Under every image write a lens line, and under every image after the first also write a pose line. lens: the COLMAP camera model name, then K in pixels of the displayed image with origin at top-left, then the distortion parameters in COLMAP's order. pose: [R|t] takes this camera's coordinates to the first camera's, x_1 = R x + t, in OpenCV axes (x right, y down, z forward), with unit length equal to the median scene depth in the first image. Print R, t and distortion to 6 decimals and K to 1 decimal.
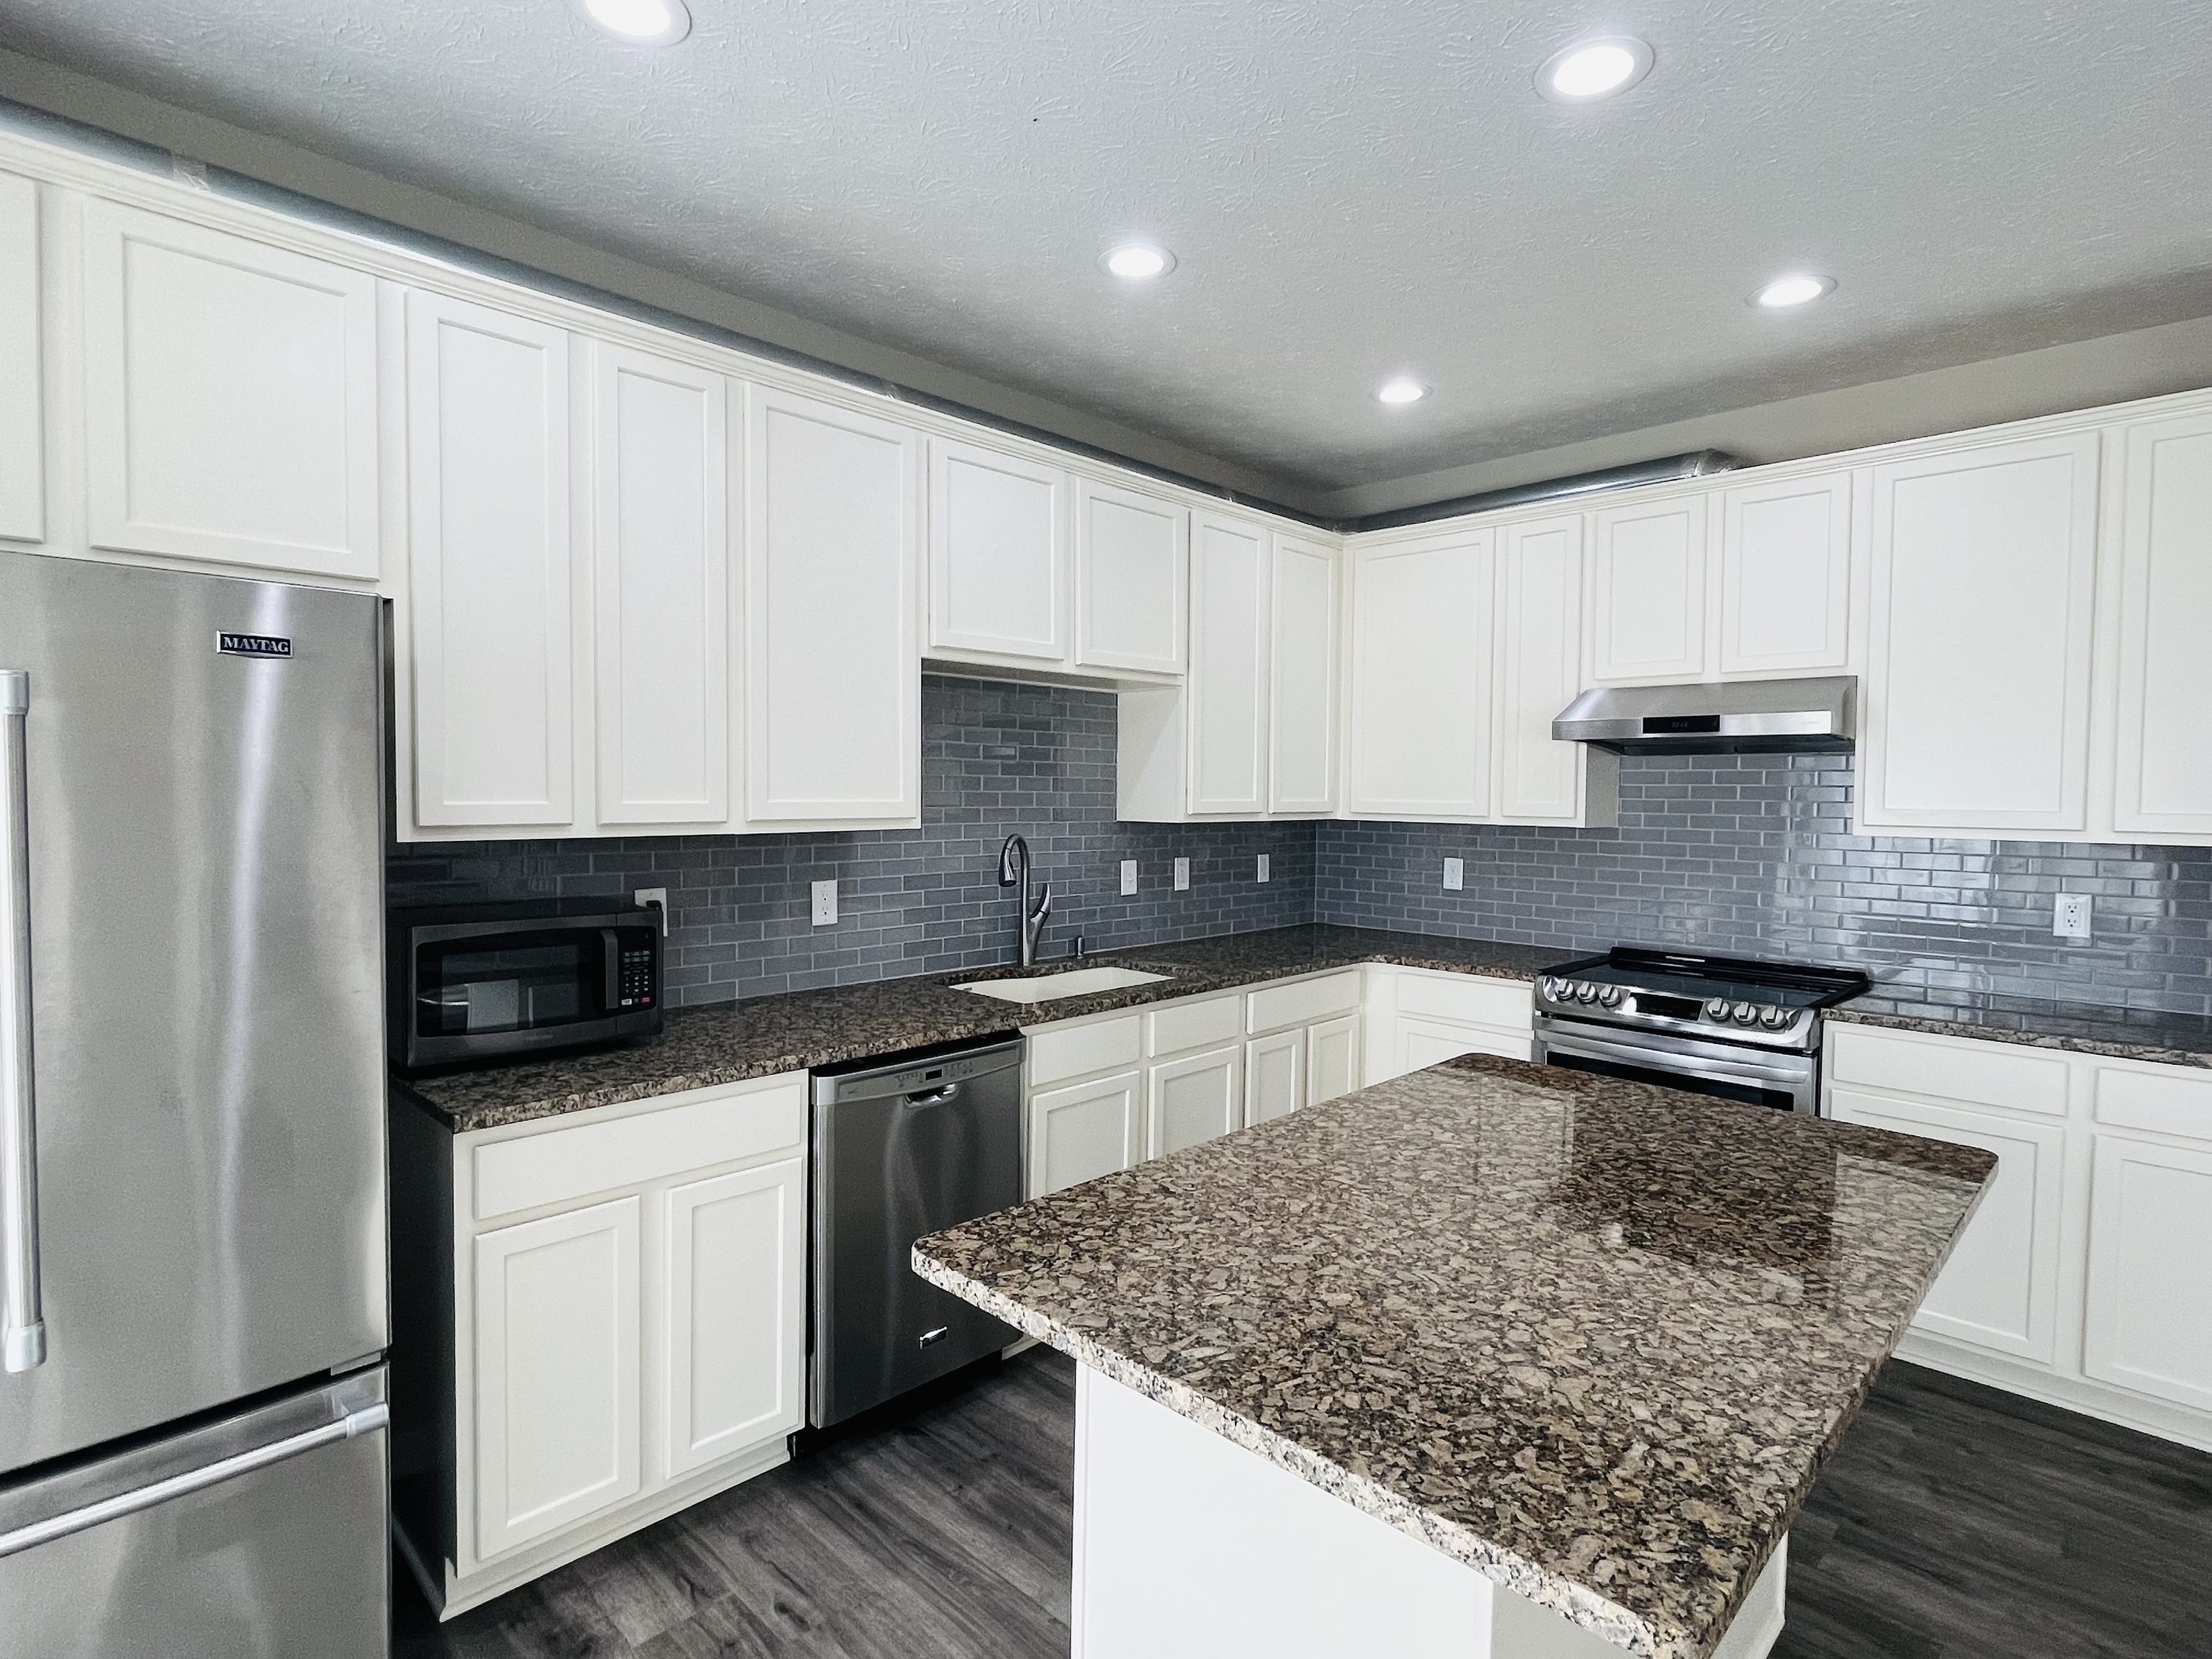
lens RADIAL K [[1156.0, 0, 1106.0], [0, 1156.0, 829.5], [0, 0, 1]] dist [-0.002459, -0.000807]
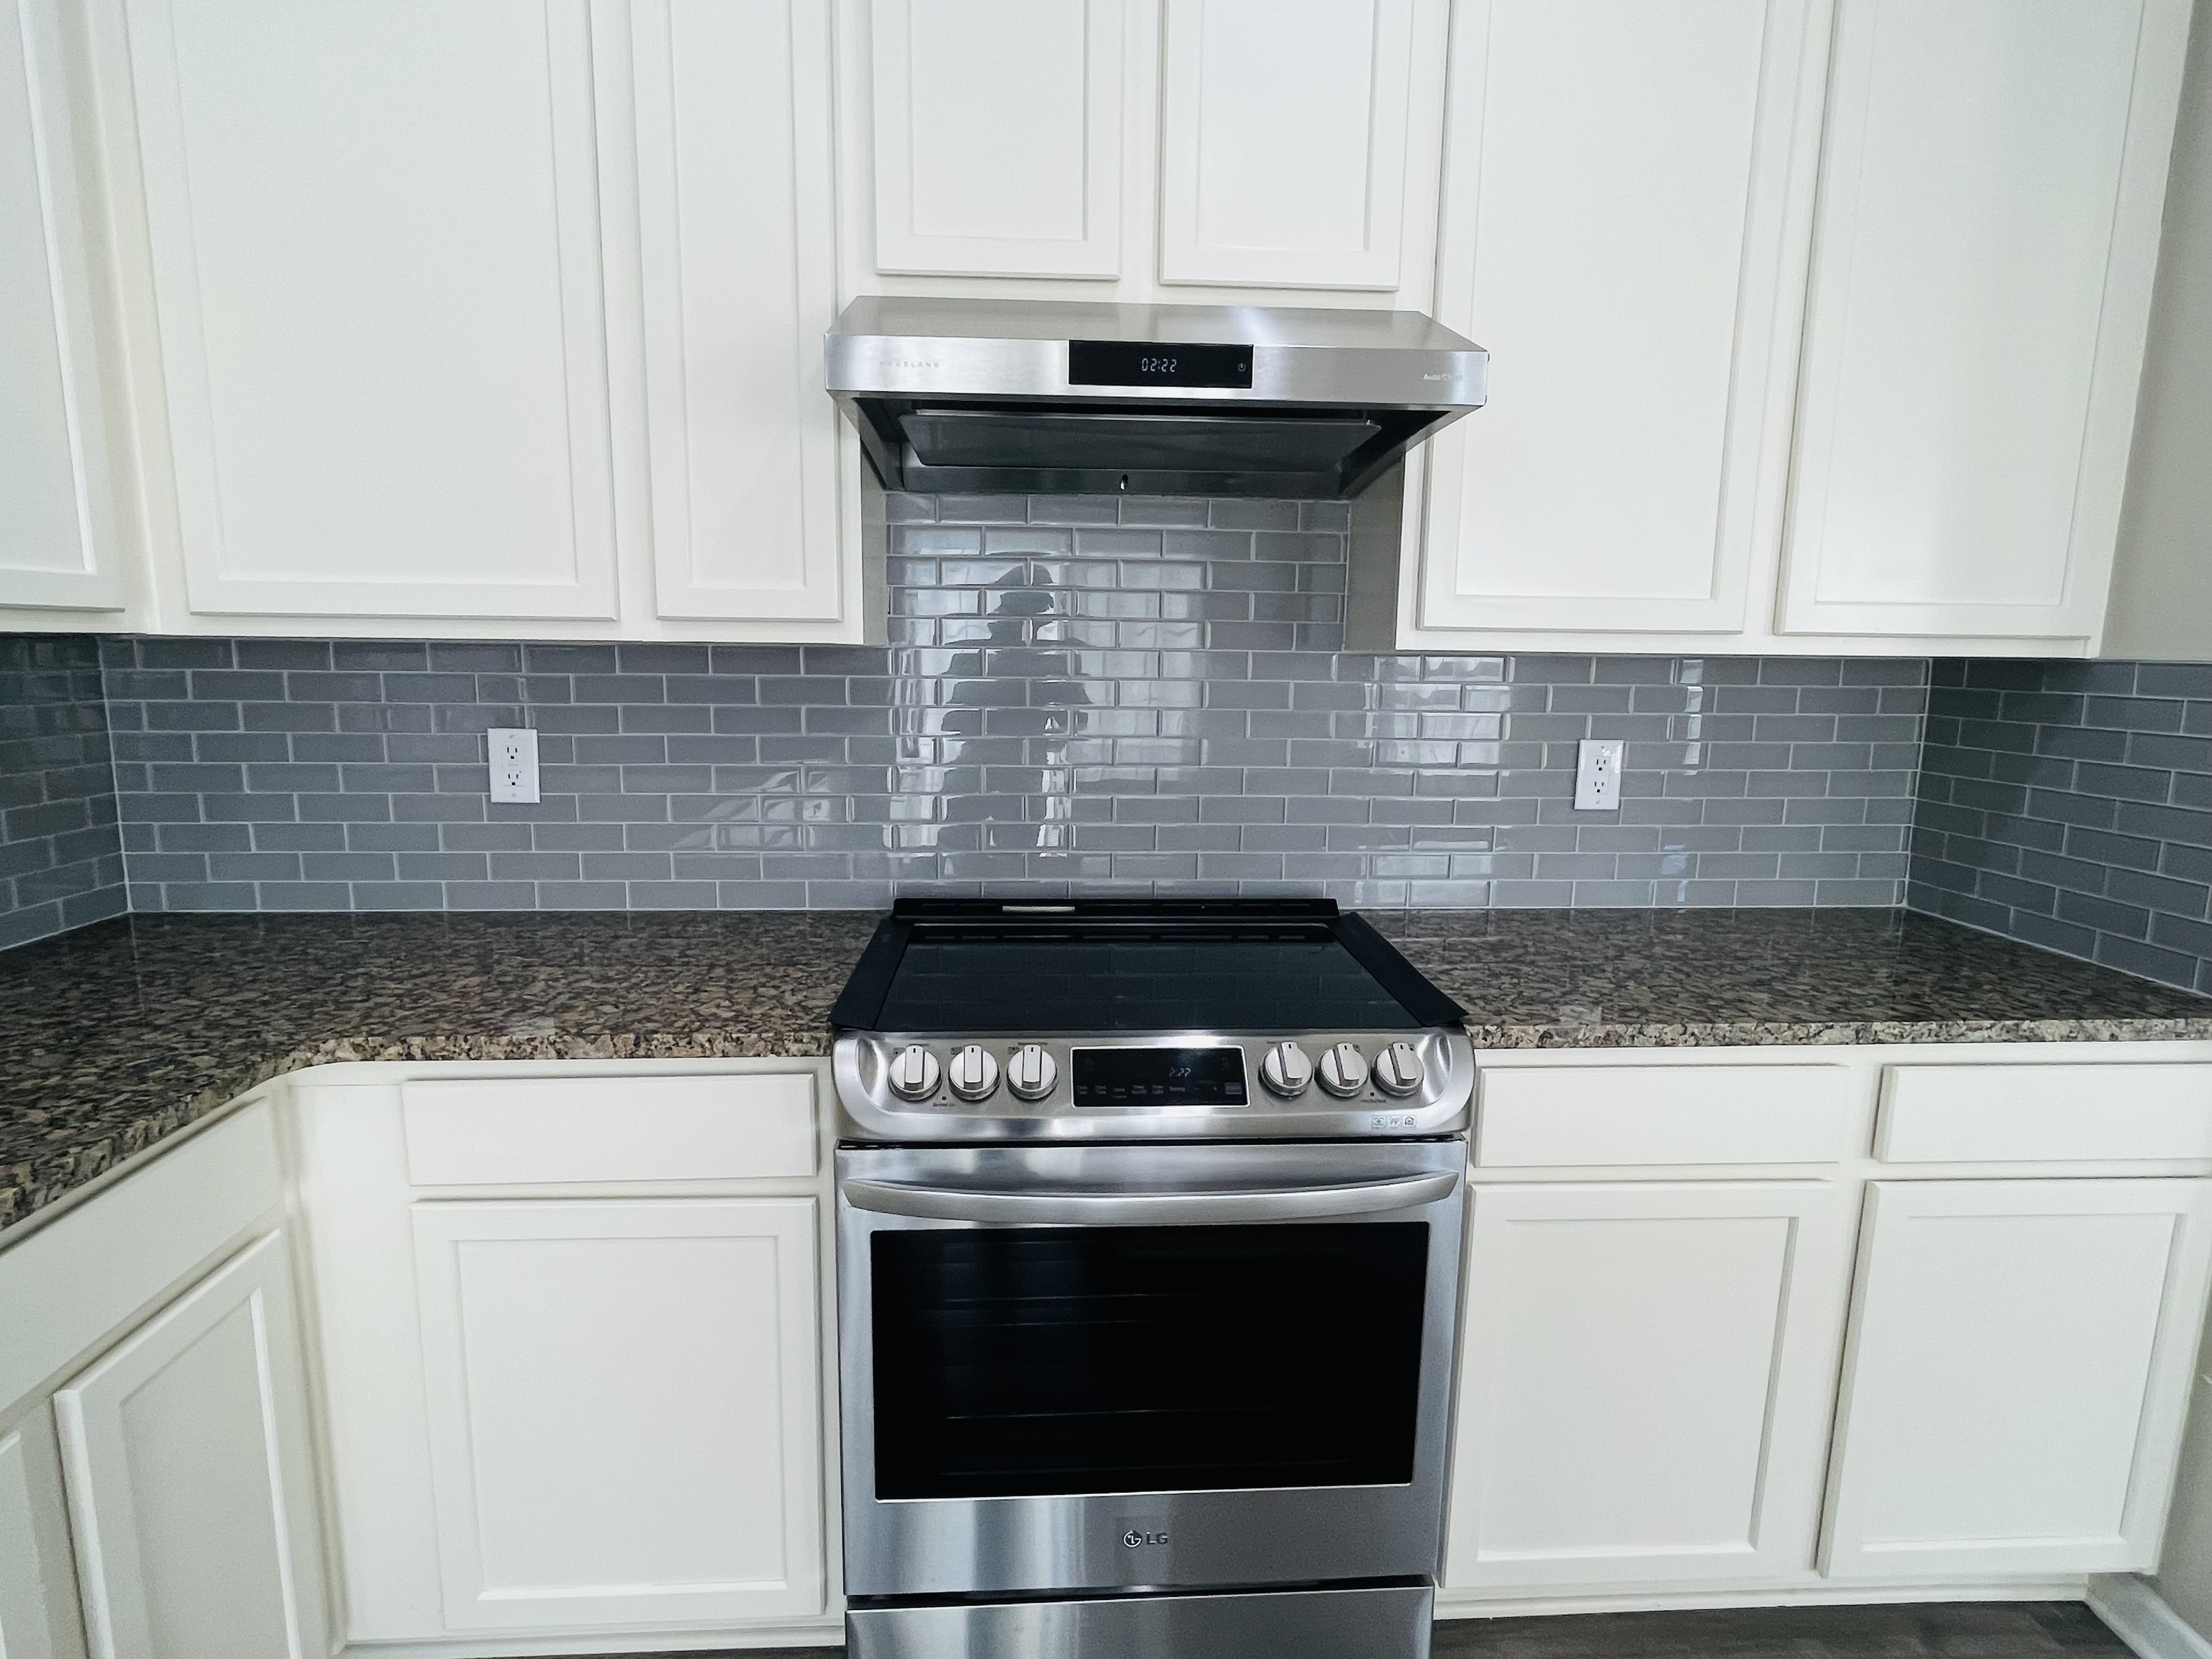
lens RADIAL K [[1156.0, 0, 1106.0], [0, 1156.0, 829.5], [0, 0, 1]] dist [-0.002459, -0.000807]
pose [[0.677919, -0.116260, 0.725885, 0.202602], [0.021918, 0.990173, 0.138119, 0.011516], [-0.734810, -0.077724, 0.673805, 0.815837]]
